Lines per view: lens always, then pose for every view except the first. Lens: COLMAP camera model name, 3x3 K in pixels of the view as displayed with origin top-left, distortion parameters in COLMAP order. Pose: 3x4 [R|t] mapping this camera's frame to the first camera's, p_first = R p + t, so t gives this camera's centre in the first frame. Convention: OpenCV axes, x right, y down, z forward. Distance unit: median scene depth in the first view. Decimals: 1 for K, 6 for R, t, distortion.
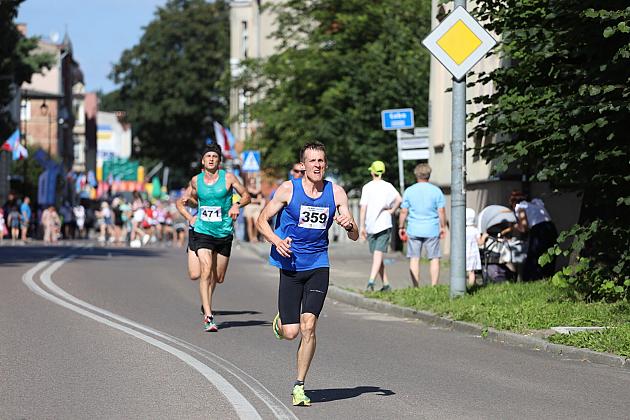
lens RADIAL K [[2321.1, 0, 315.0], [0, 2321.1, 210.0], [0, 0, 1]] dist [0.751756, 1.177343]
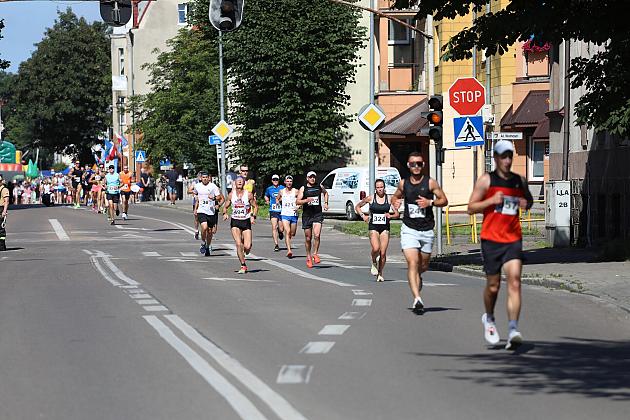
lens RADIAL K [[3398.2, 0, 315.0], [0, 3398.2, 210.0], [0, 0, 1]] dist [2.618693, 7.481205]
pose [[0.998851, -0.023229, 0.041915, -0.003258], [0.022937, 0.999709, 0.007427, 0.002021], [-0.042075, -0.006457, 0.999094, -1.040437]]
